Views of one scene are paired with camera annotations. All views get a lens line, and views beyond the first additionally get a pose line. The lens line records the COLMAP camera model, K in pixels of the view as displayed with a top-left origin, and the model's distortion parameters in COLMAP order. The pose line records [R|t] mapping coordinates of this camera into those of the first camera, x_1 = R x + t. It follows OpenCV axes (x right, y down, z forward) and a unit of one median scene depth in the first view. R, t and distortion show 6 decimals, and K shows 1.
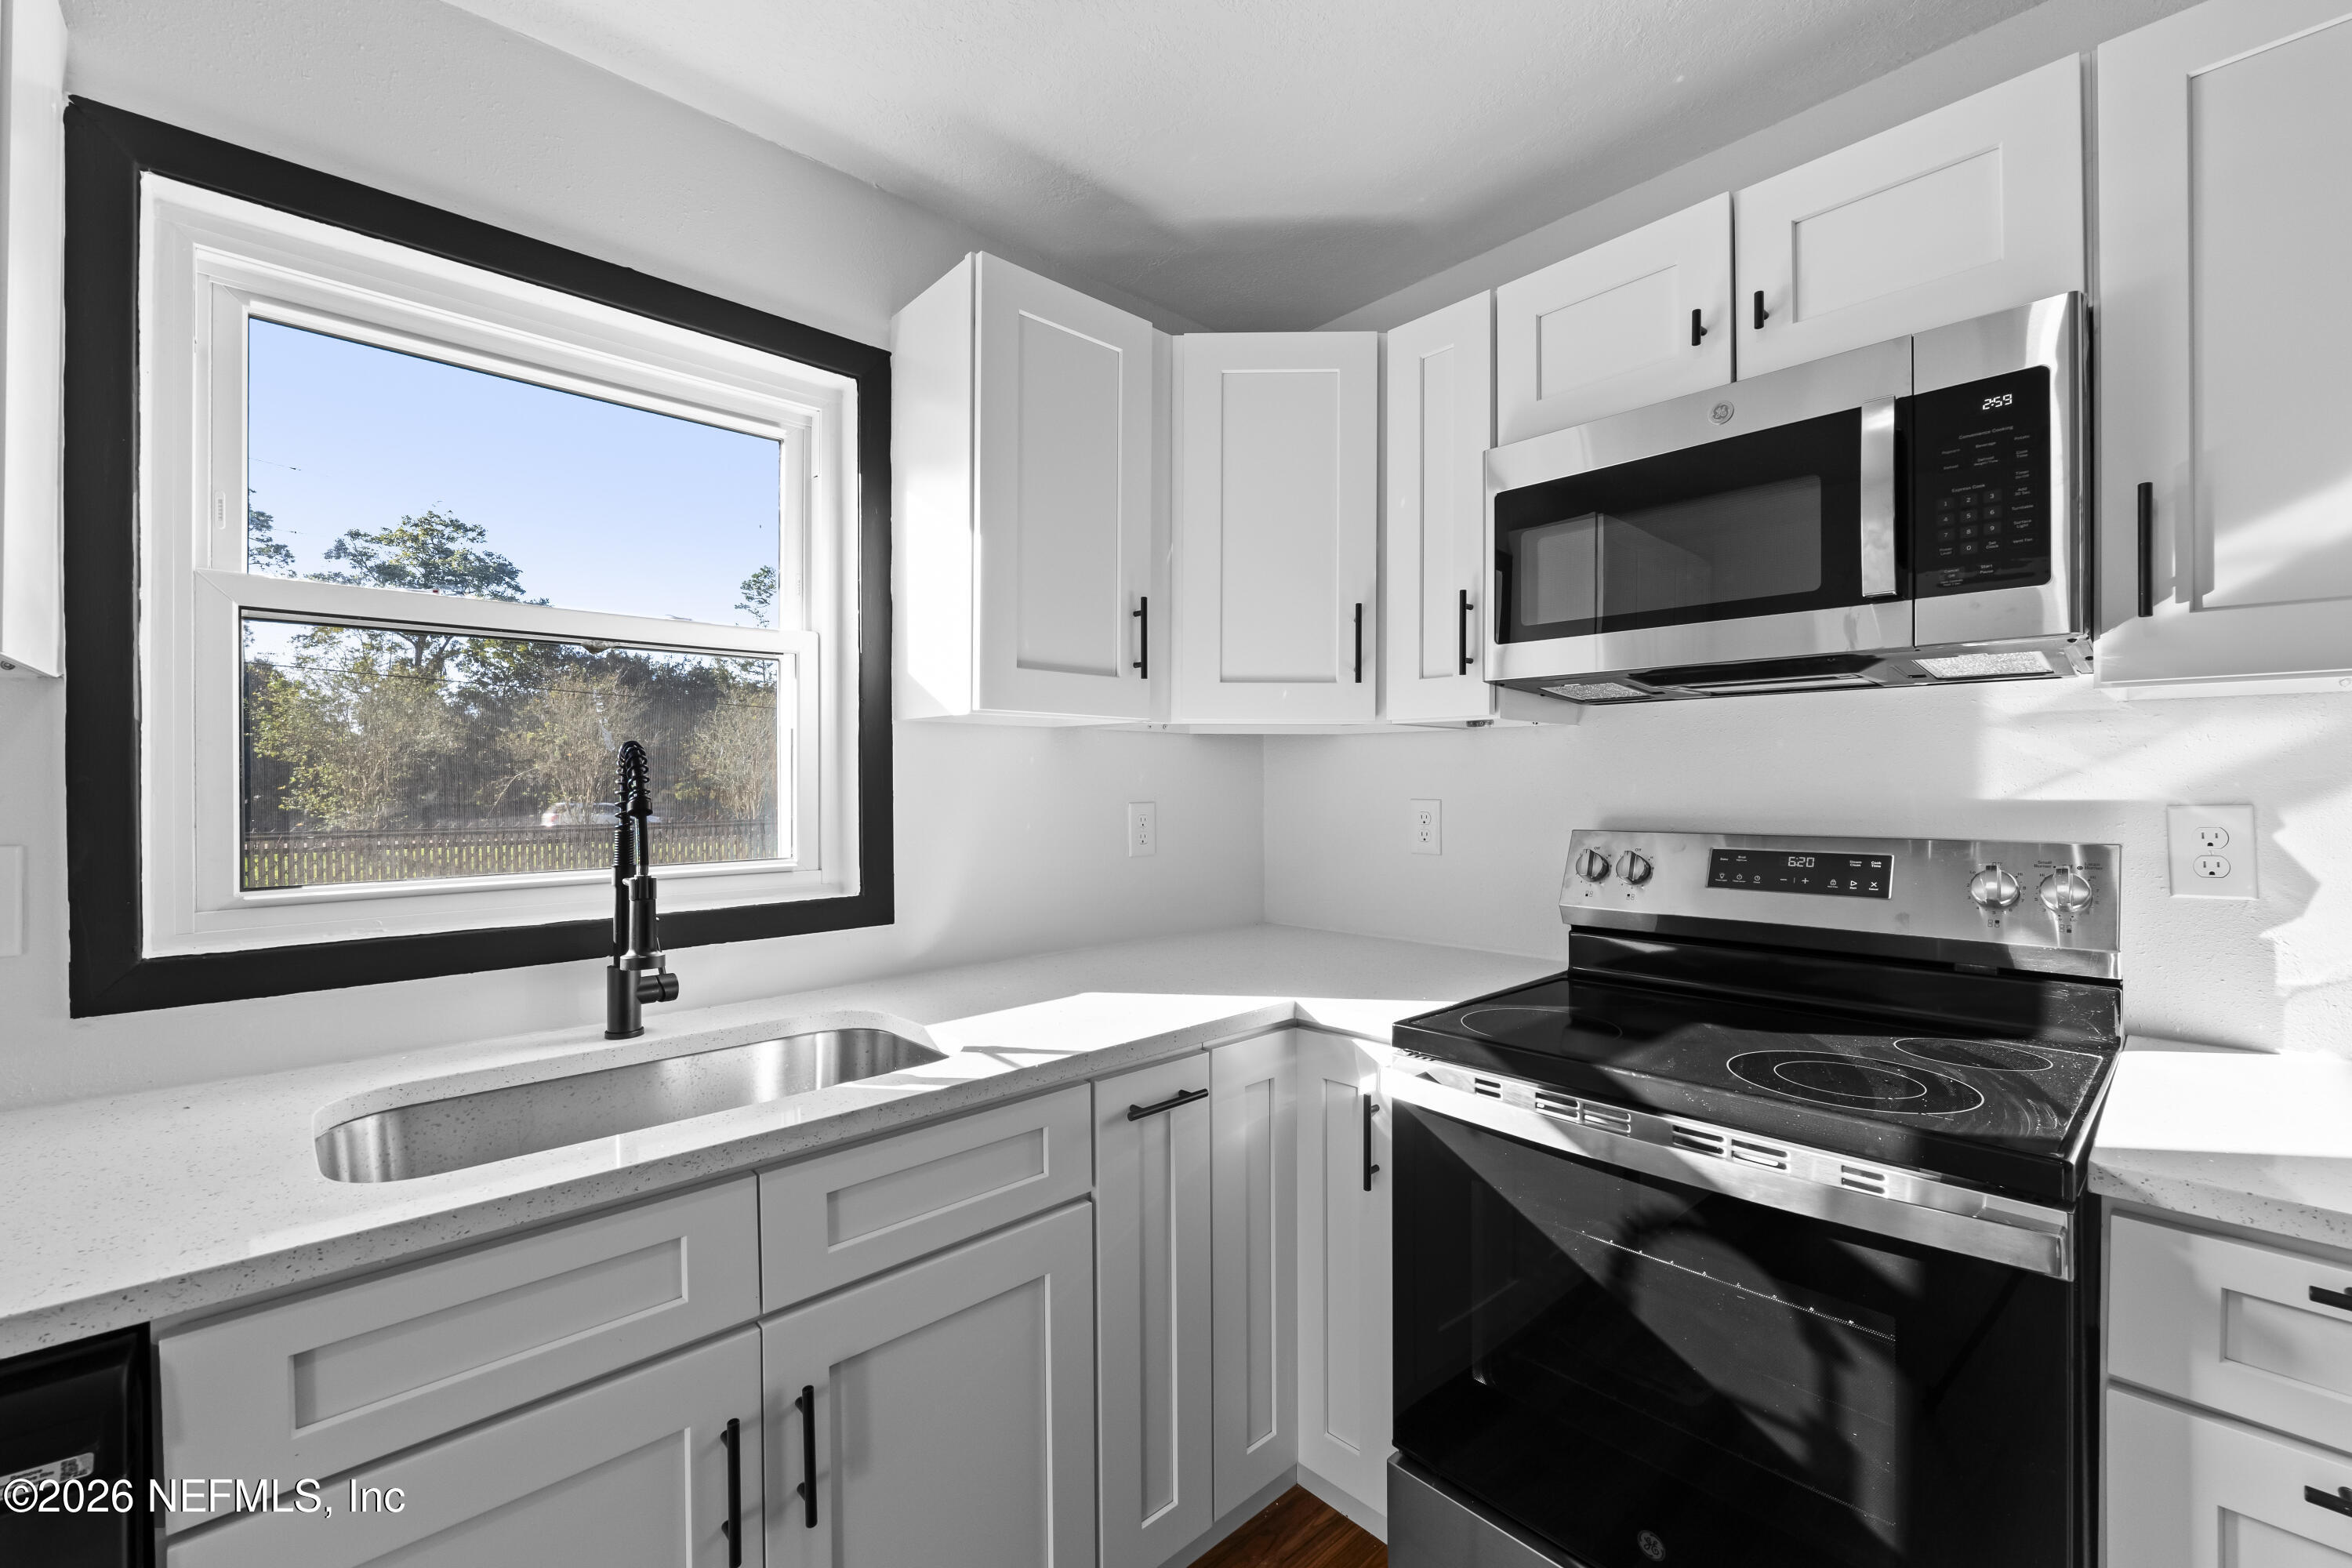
lens RADIAL K [[964.4, 0, 1150.8], [0, 964.4, 783.2], [0, 0, 1]] dist [-0.014642, -0.000091]
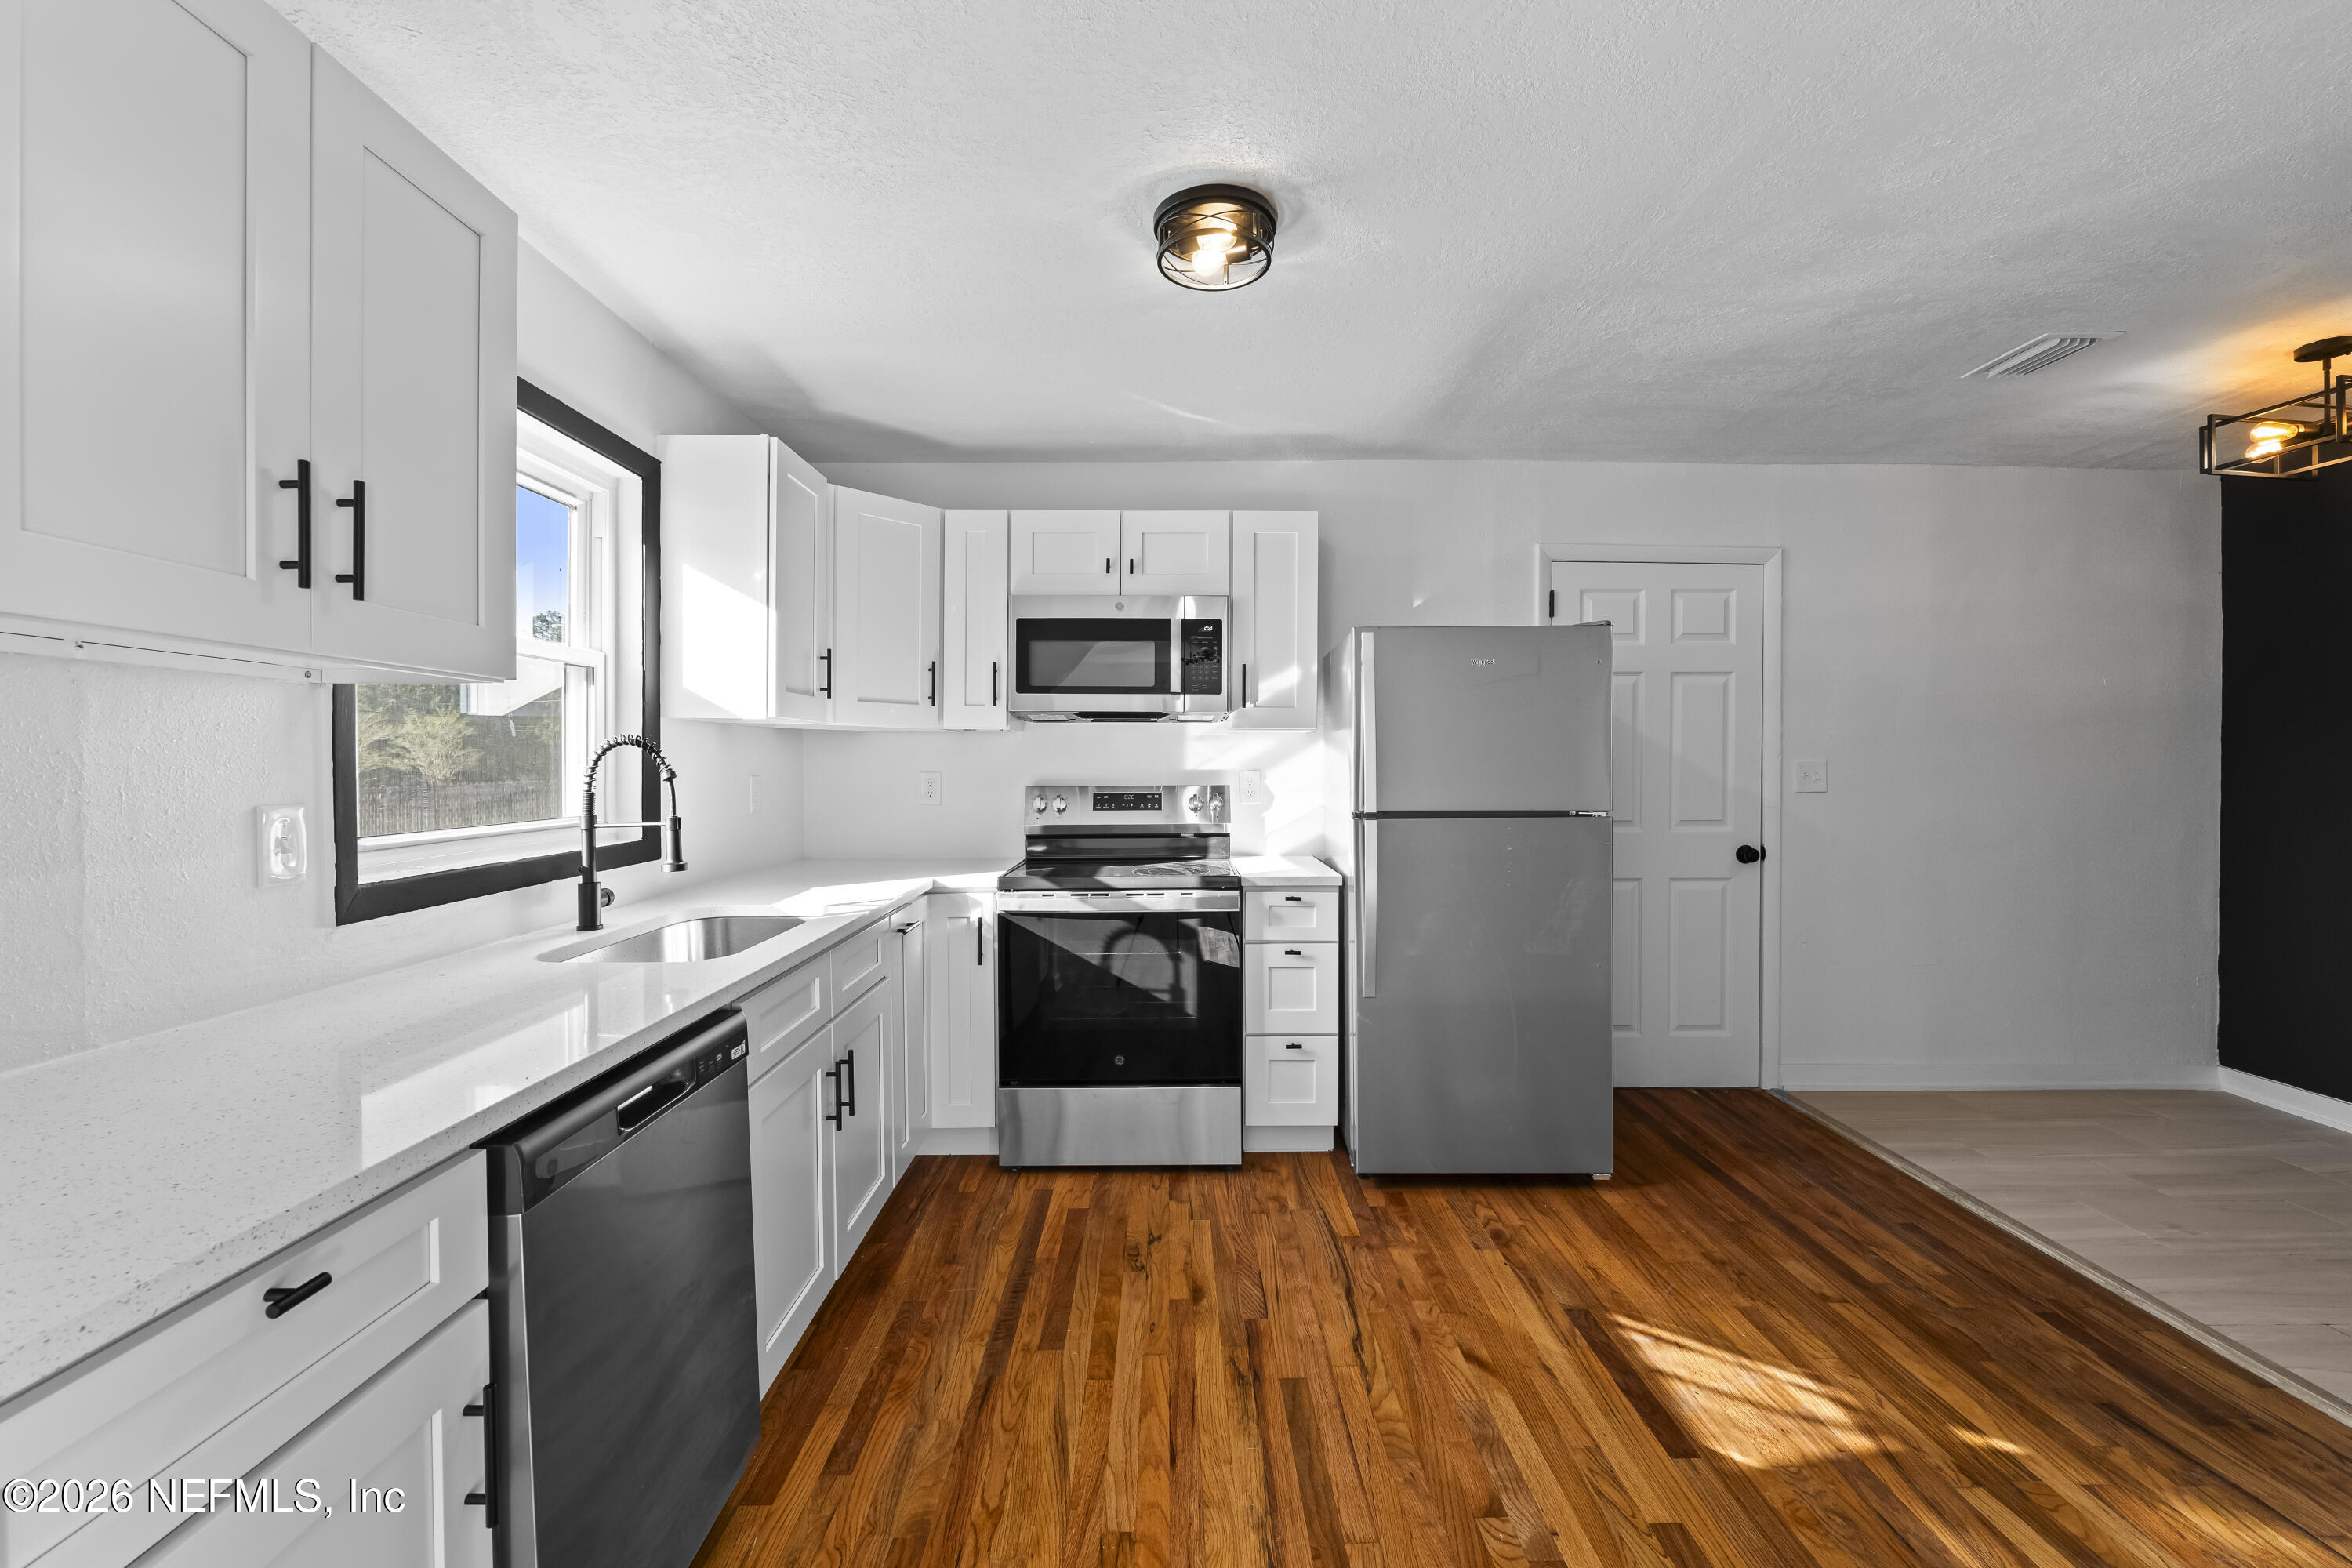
lens RADIAL K [[964.4, 0, 1168.9], [0, 964.4, 773.8], [0, 0, 1]] dist [-0.014642, -0.000091]
pose [[0.672554, -0.005851, 0.740025, -1.039016], [-0.001754, 0.999953, 0.009501, 0.004731], [-0.740046, -0.007688, 0.672513, -0.669817]]
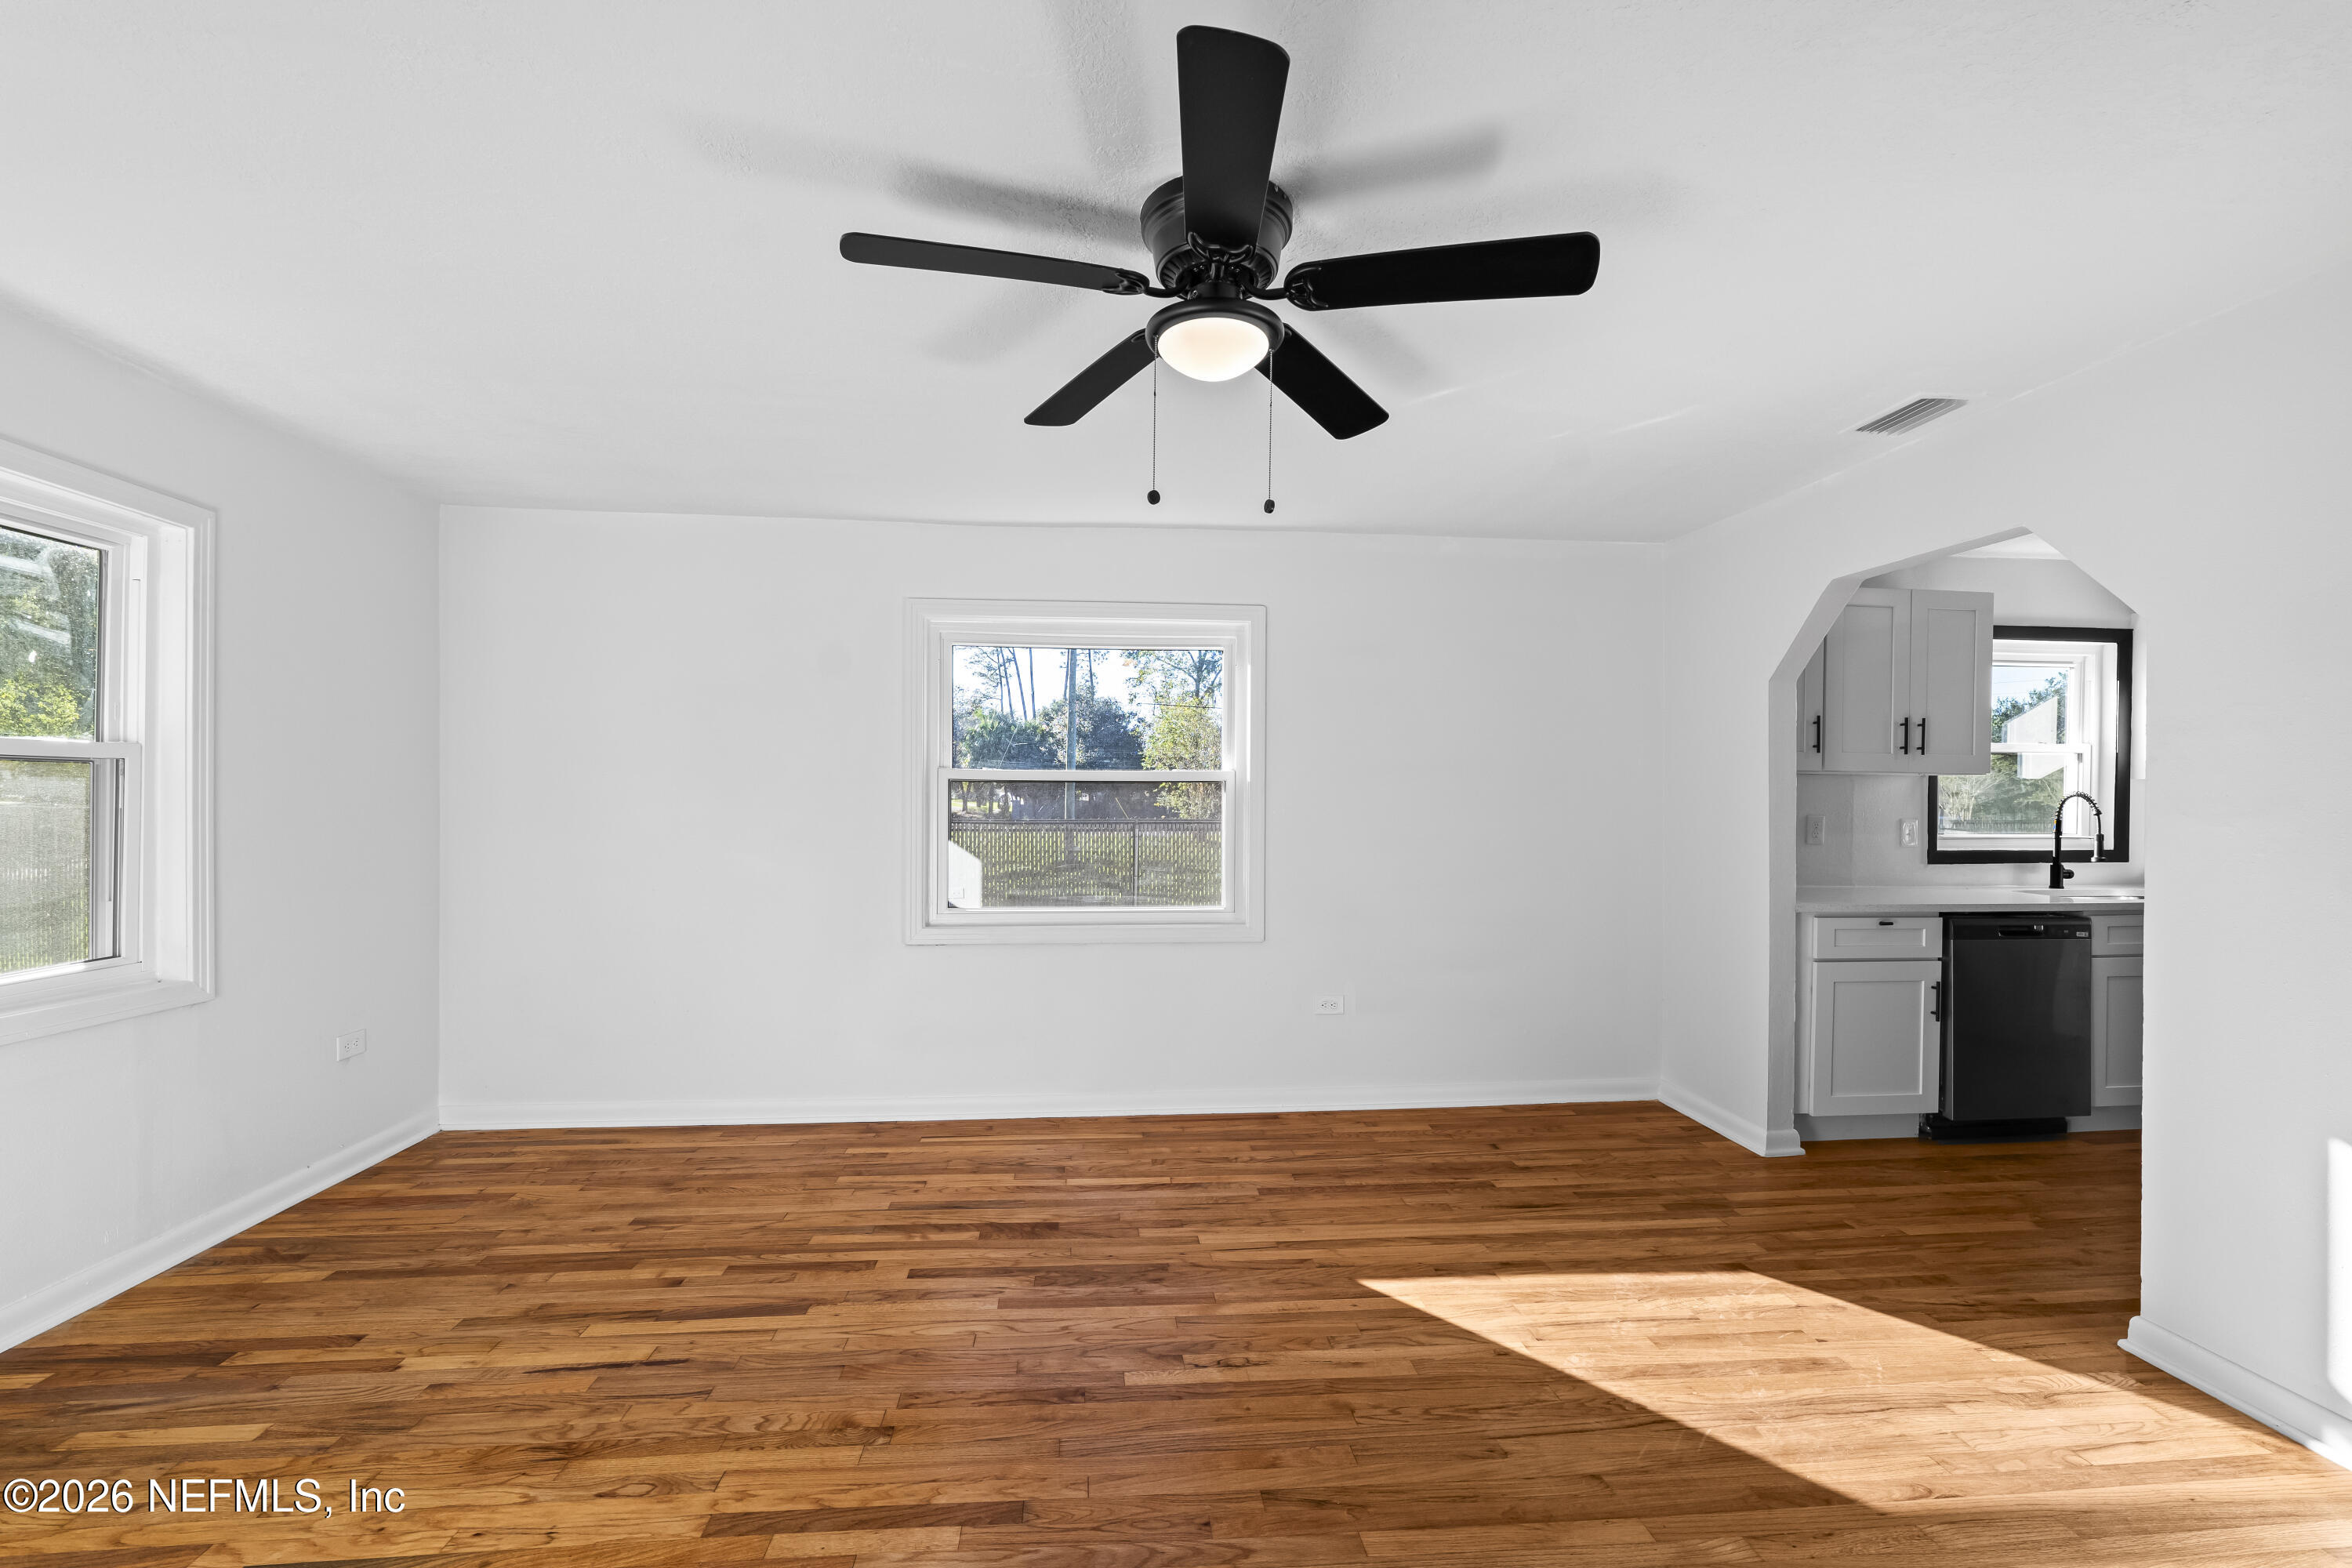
lens RADIAL K [[964.4, 0, 1178.5], [0, 964.4, 794.8], [0, 0, 1]] dist [-0.014642, -0.000091]
pose [[0.801677, 0.013090, -0.597614, -0.967851], [-0.010640, 0.999914, 0.007629, -0.024407], [0.597663, 0.000243, 0.801748, -3.020961]]
